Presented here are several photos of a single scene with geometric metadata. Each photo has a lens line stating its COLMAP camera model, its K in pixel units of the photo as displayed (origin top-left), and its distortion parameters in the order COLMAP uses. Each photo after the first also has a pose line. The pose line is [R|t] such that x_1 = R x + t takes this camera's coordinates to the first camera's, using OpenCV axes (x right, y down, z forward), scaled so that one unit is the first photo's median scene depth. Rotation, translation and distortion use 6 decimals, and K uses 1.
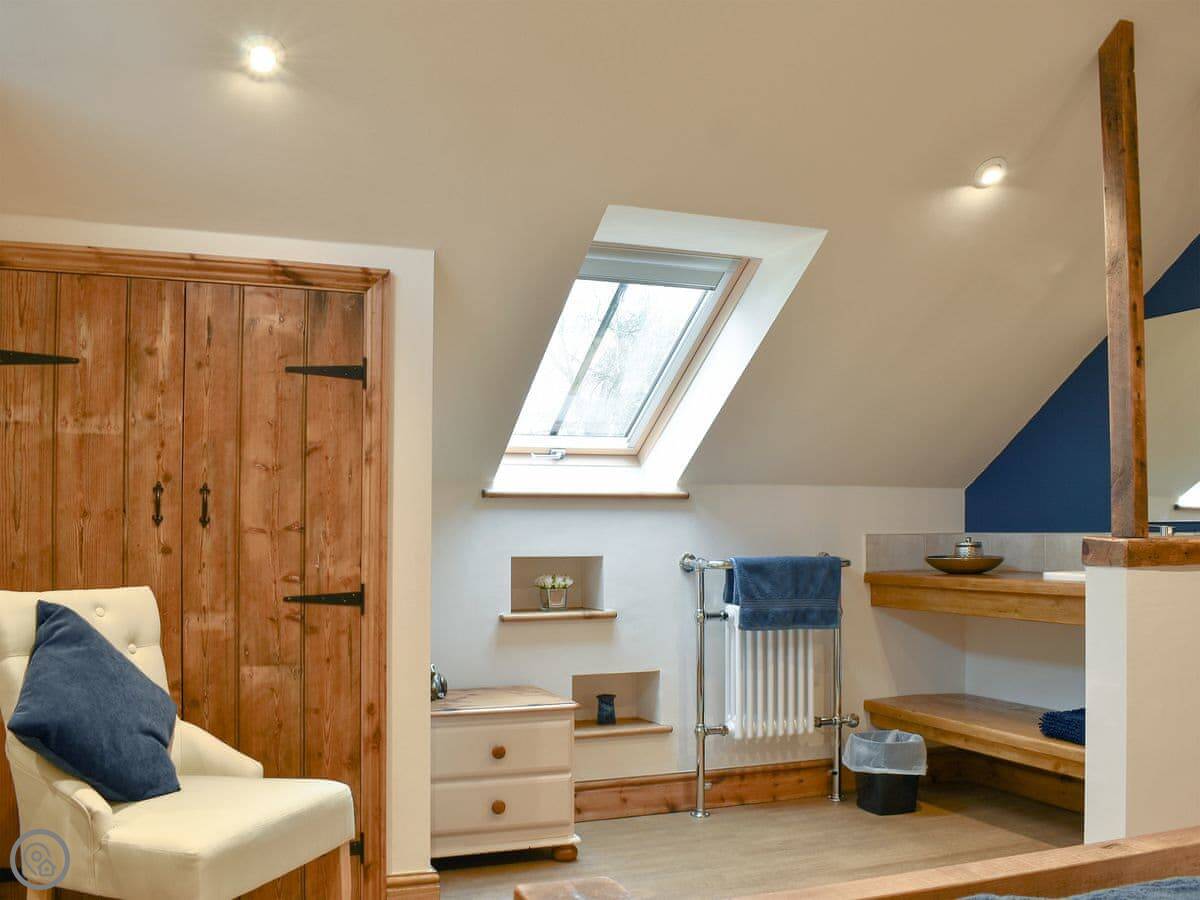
lens RADIAL K [[1099.1, 0, 575.7], [0, 1099.1, 470.0], [0, 0, 1]] dist [-0.087863, 0.006576]
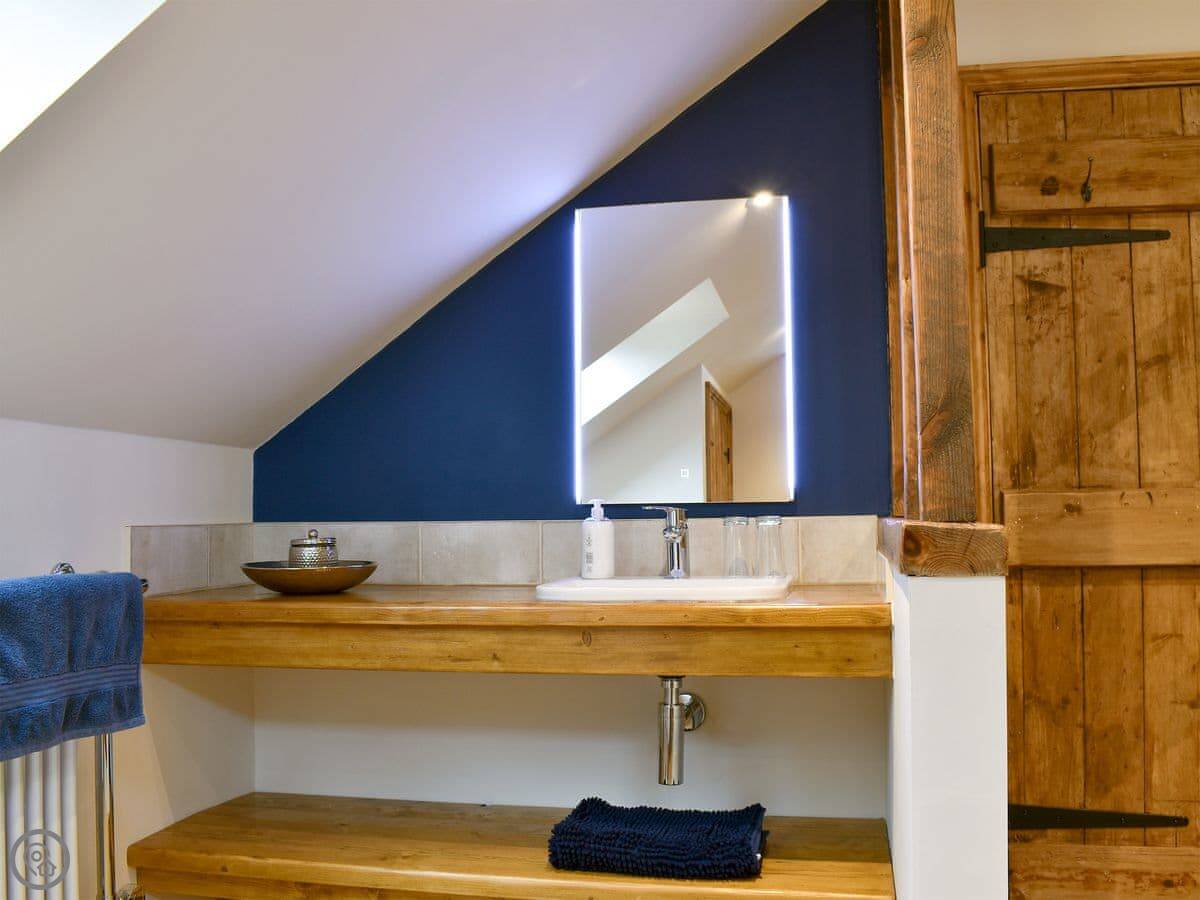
lens RADIAL K [[1099.1, 0, 575.7], [0, 1099.1, 470.0], [0, 0, 1]] dist [-0.087863, 0.006576]
pose [[0.558731, 0.031364, 0.828756, -0.055171], [-0.034924, 0.999288, -0.014273, 0.041462], [-0.828613, -0.020969, 0.559428, 0.693627]]
